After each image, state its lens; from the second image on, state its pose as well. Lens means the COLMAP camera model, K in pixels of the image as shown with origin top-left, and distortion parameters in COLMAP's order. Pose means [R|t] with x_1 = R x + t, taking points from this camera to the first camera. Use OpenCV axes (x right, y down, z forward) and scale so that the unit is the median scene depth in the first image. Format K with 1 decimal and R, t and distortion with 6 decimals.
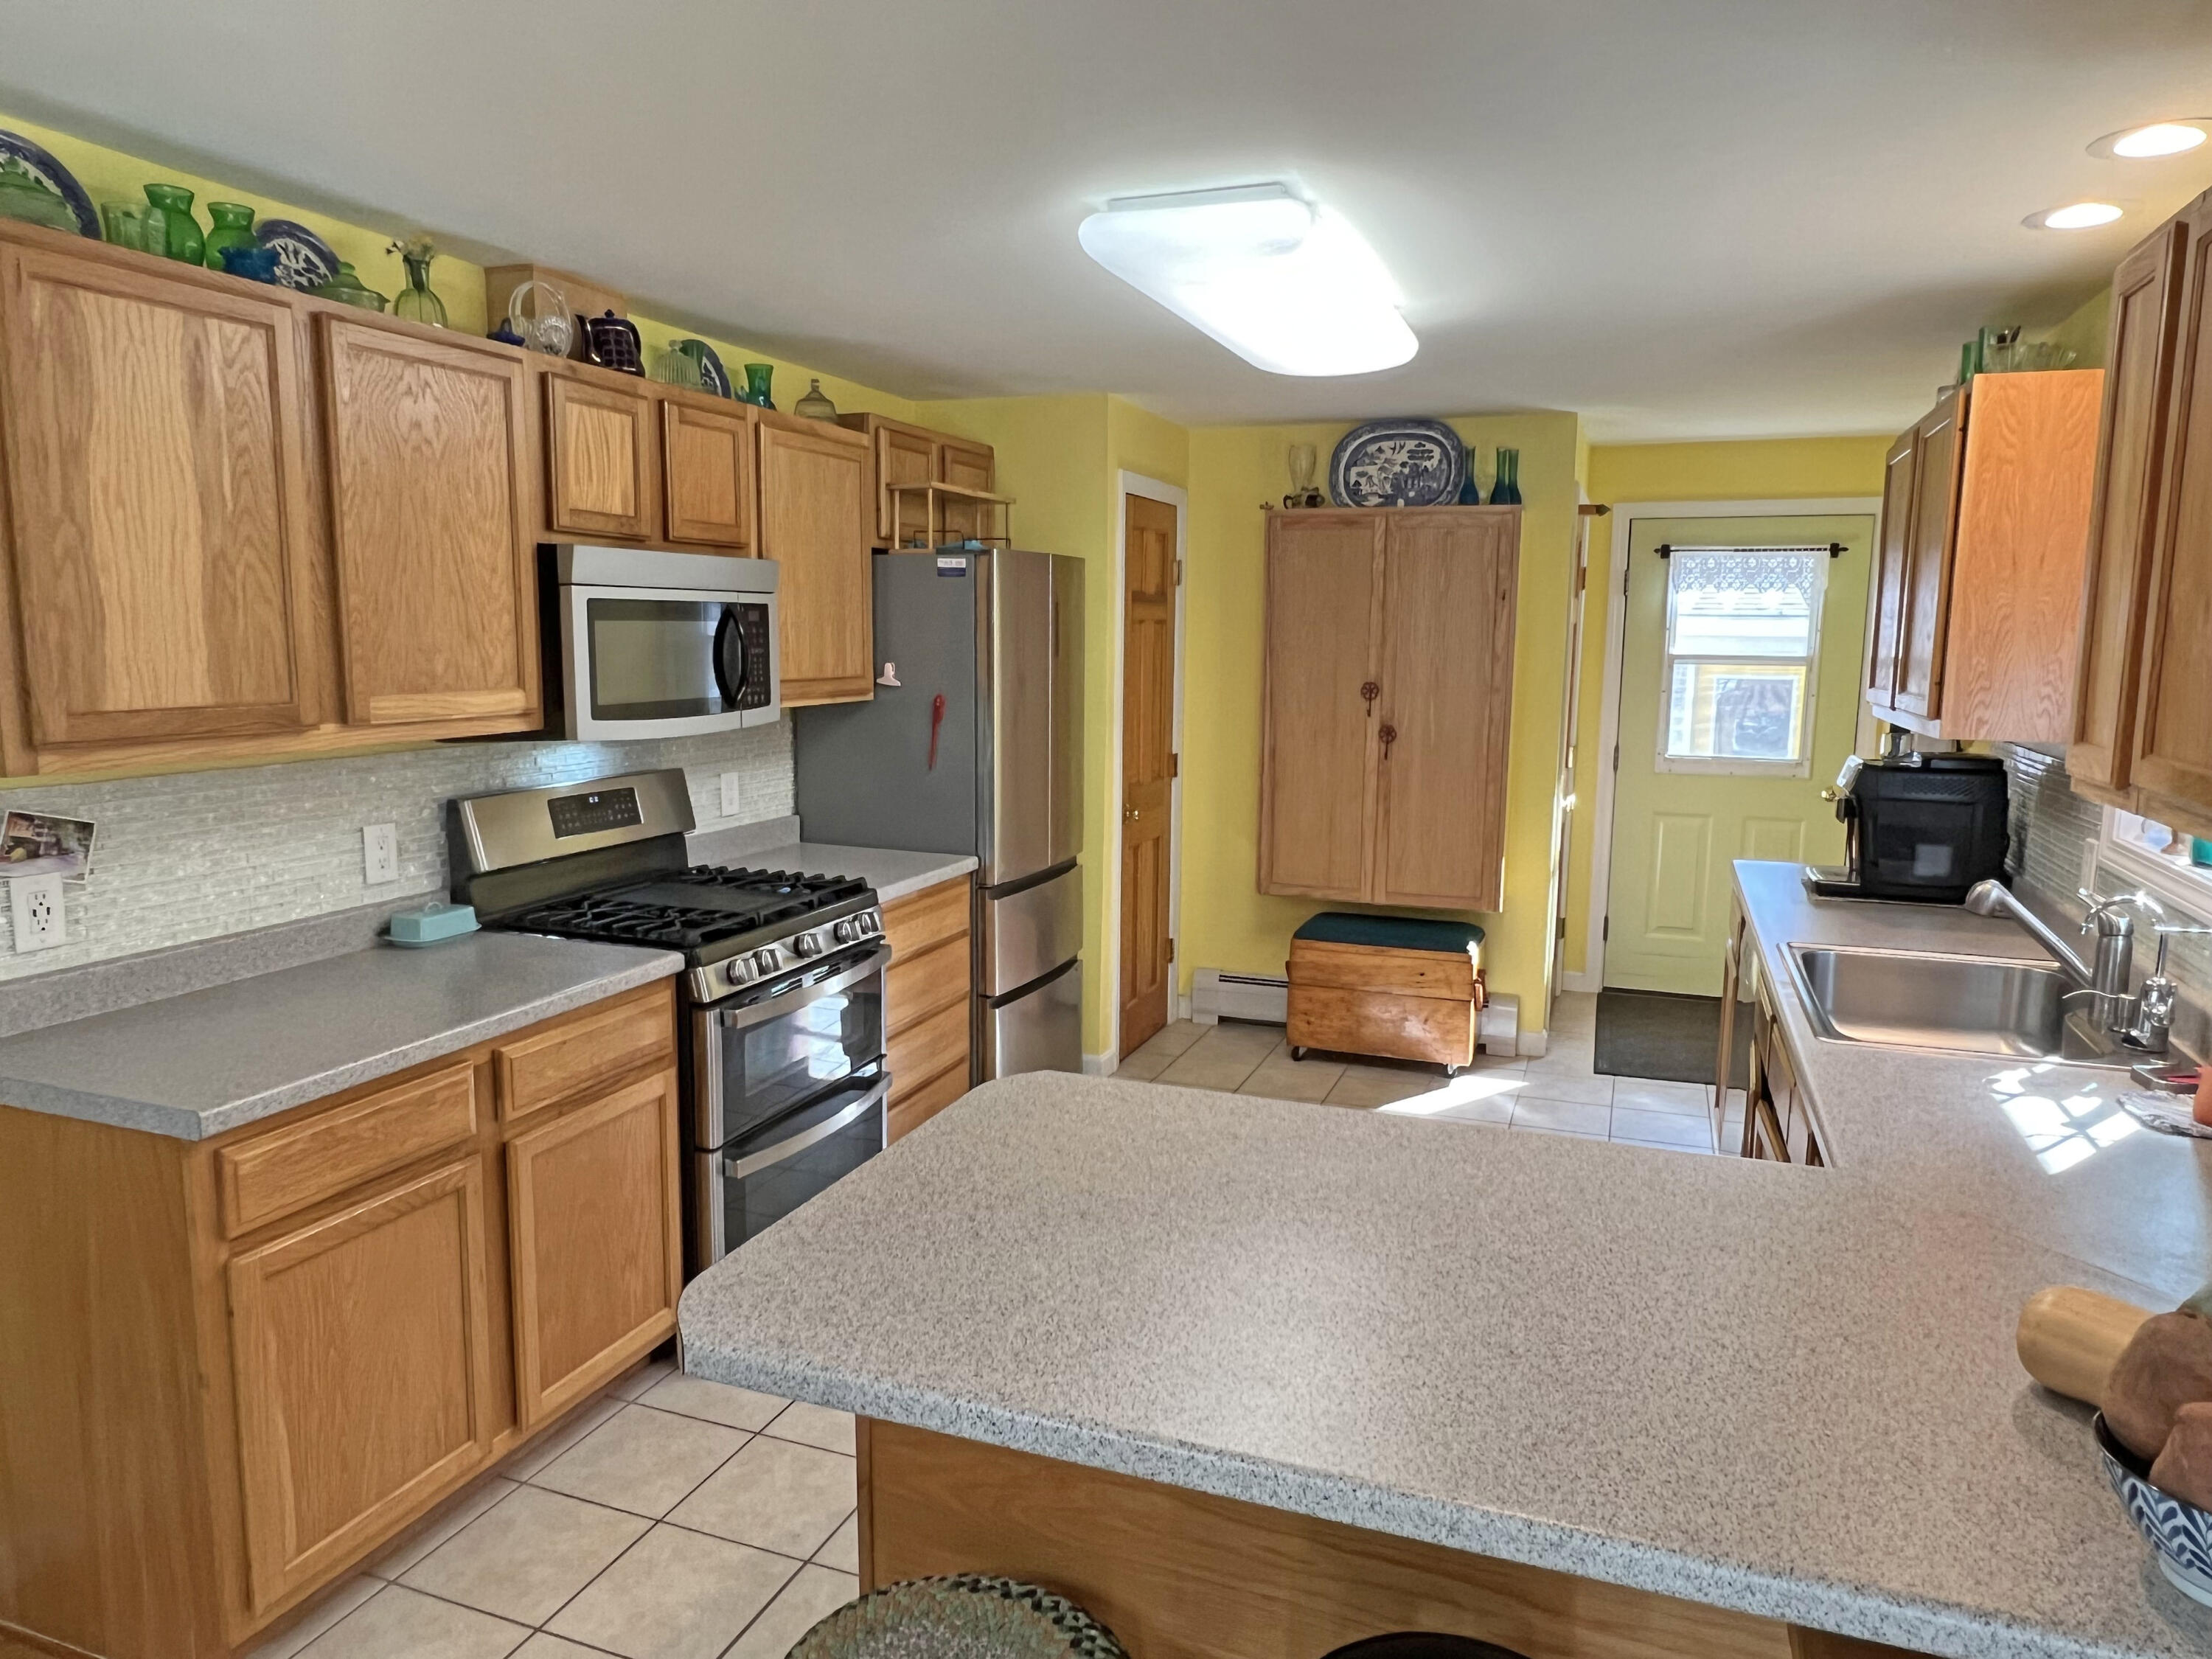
lens RADIAL K [[1445.6, 0, 1101.8], [0, 1445.6, 838.4], [0, 0, 1]] dist [0.004346, -0.004450]
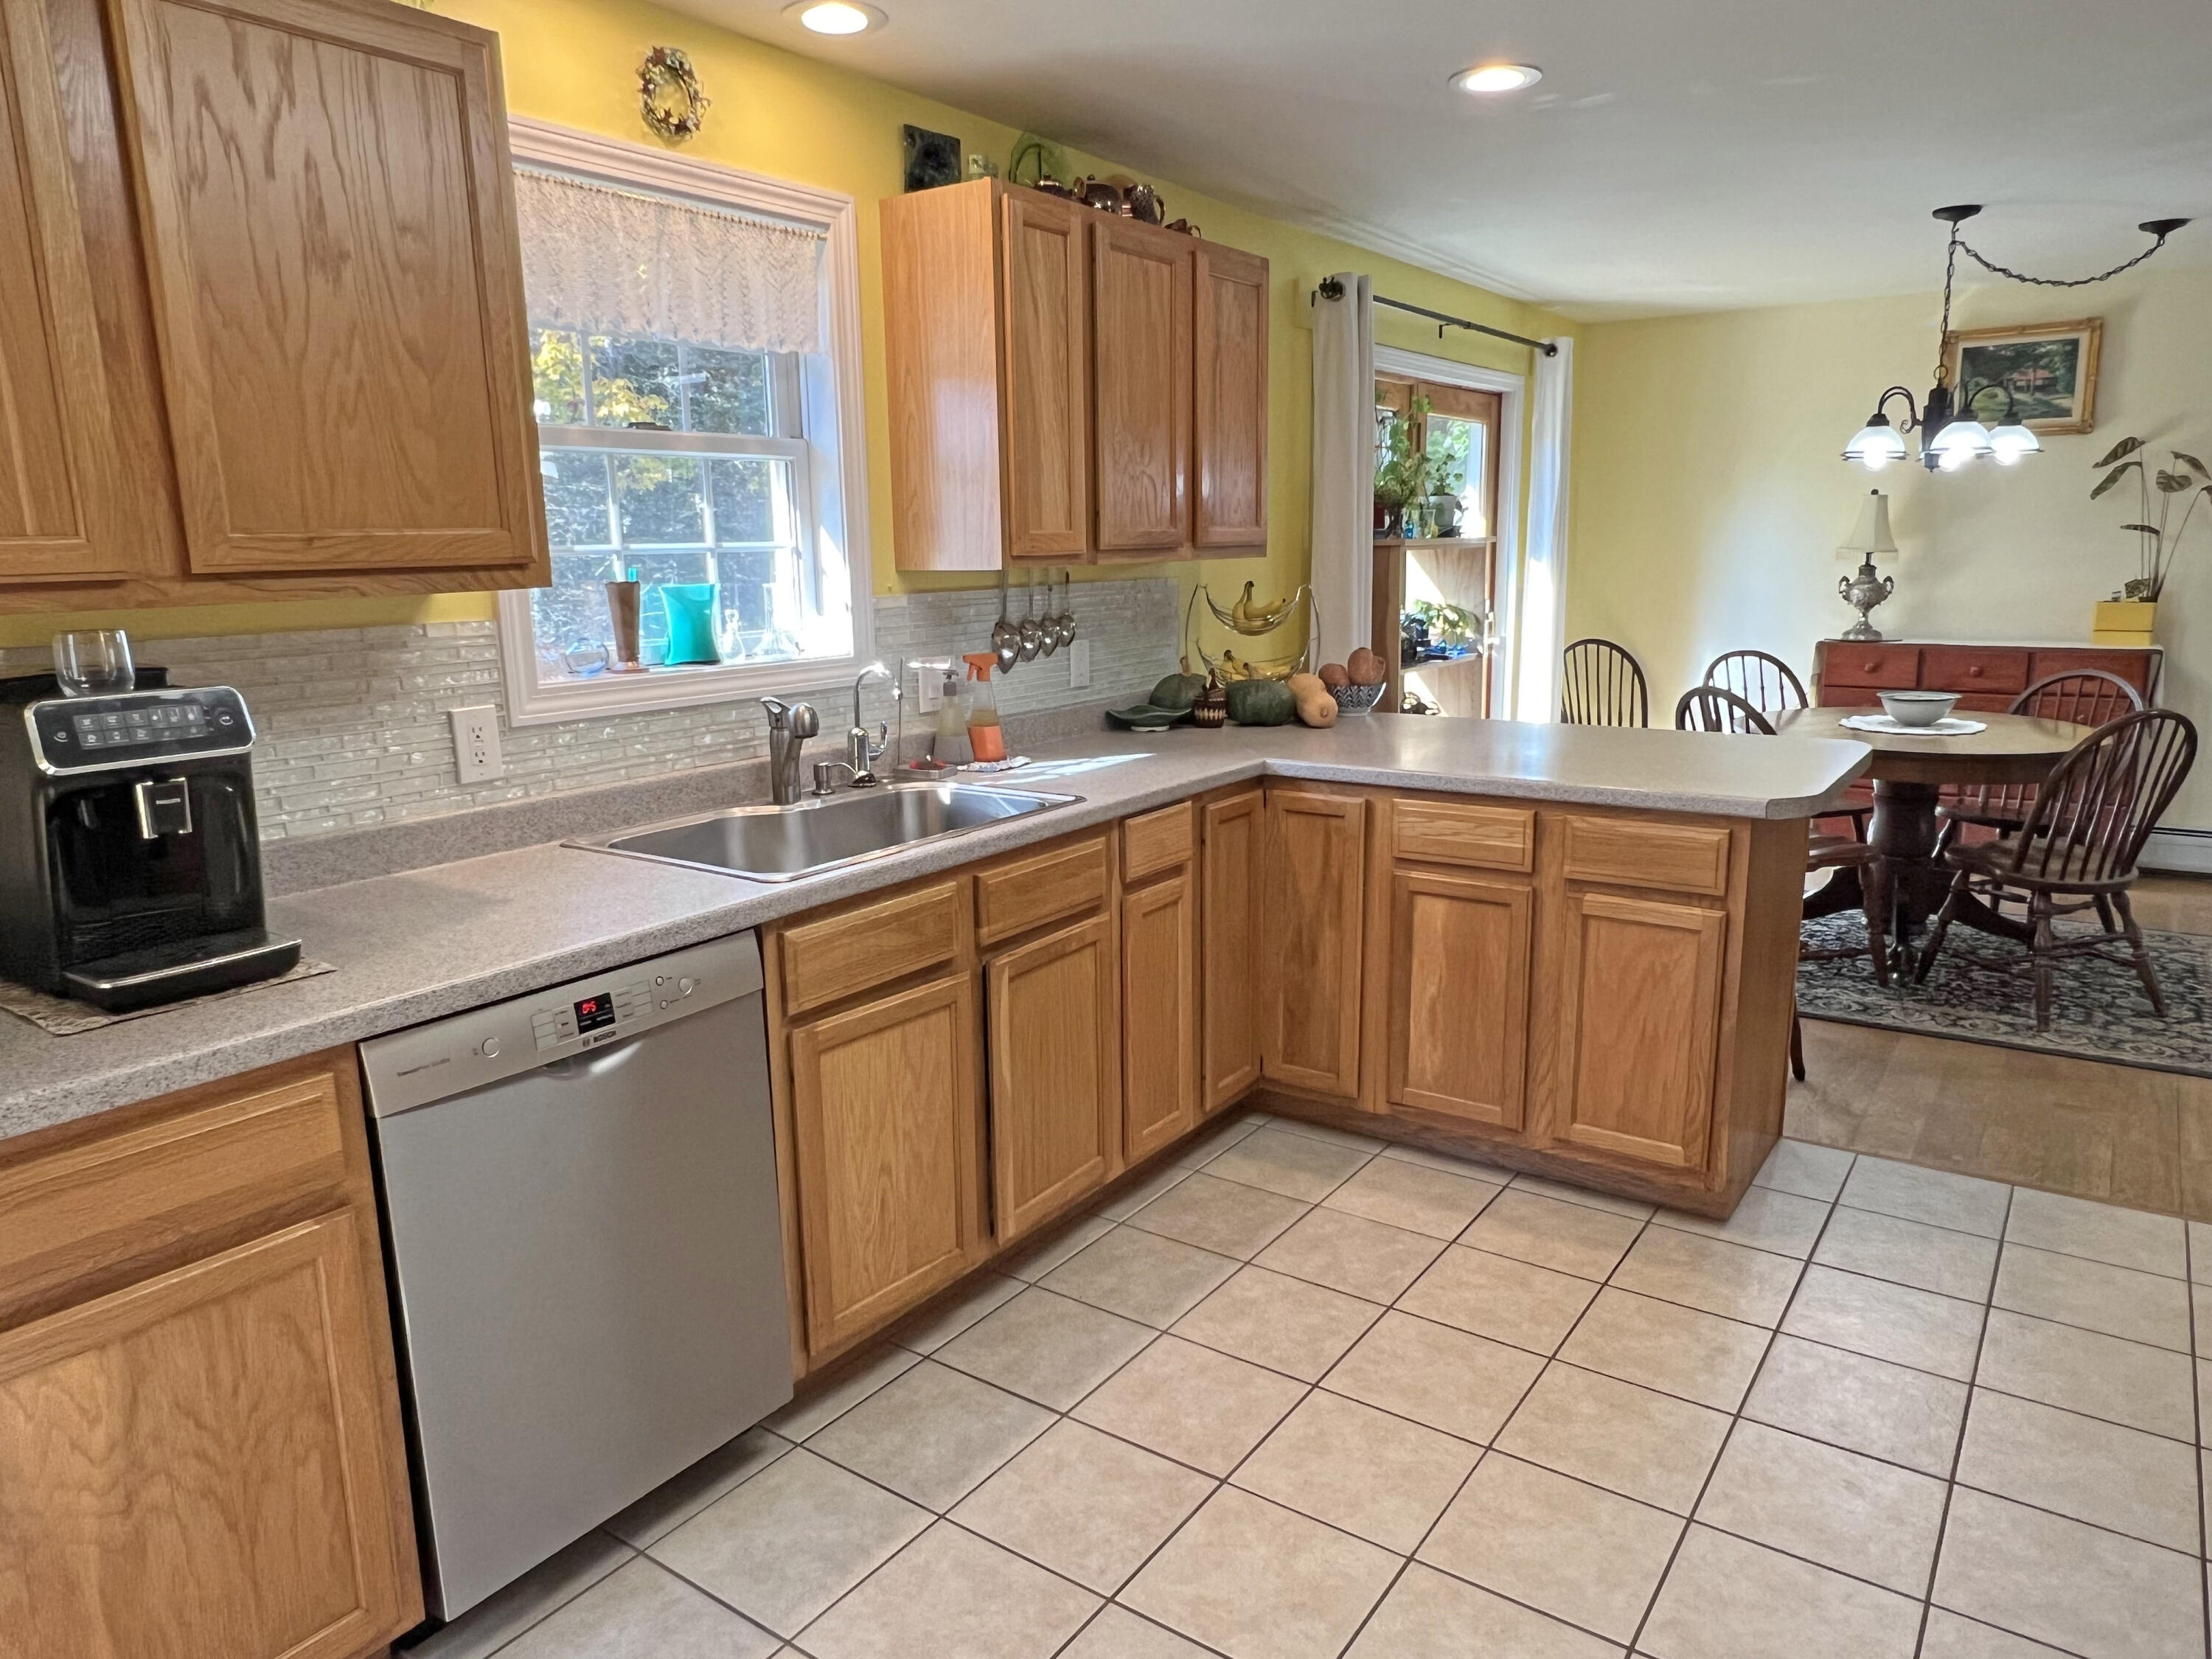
lens RADIAL K [[1445.6, 0, 1099.8], [0, 1445.6, 836.5], [0, 0, 1]] dist [0.004346, -0.004450]
pose [[-0.967416, -0.043831, 0.249370, 0.157014], [0.045380, 0.938937, 0.341083, -0.195311], [-0.249092, 0.341286, -0.906354, 1.733098]]
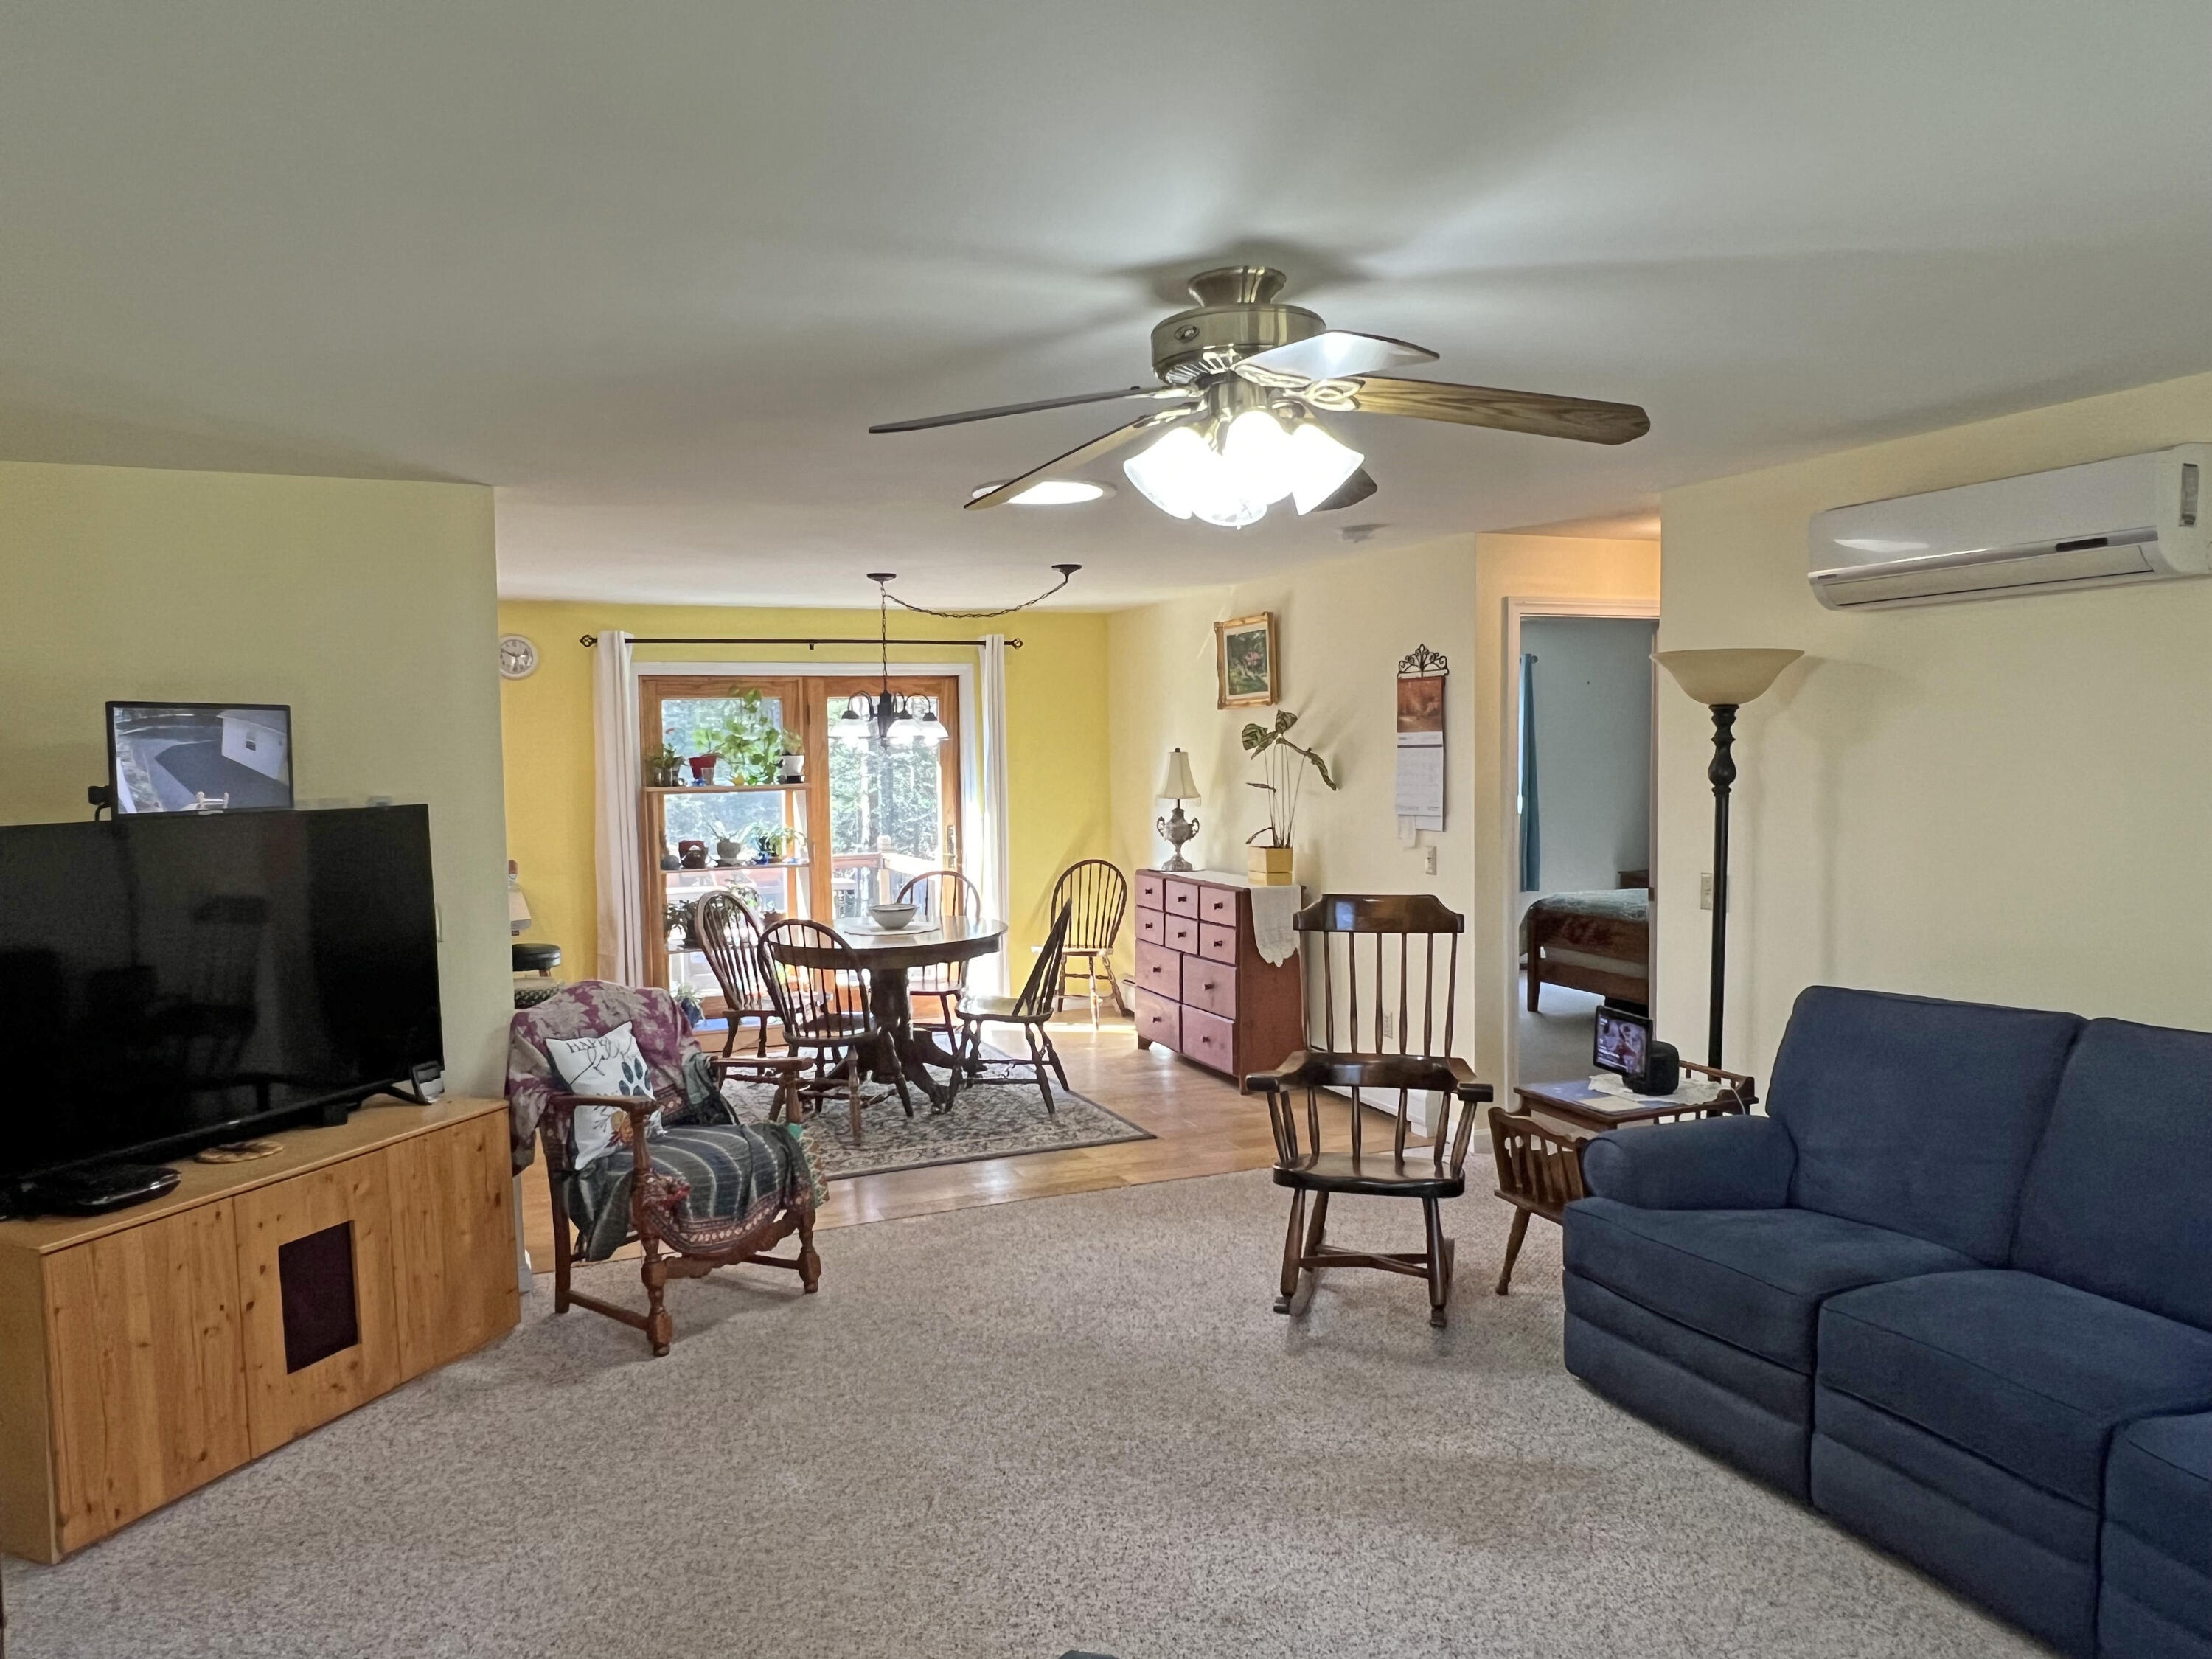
lens RADIAL K [[1445.6, 0, 1096.0], [0, 1445.6, 830.3], [0, 0, 1]] dist [0.004346, -0.004450]
pose [[-0.696217, -0.041711, 0.716619, -2.122365], [0.115336, 0.978840, 0.169026, -0.208182], [-0.708505, 0.200331, -0.676674, 1.243372]]
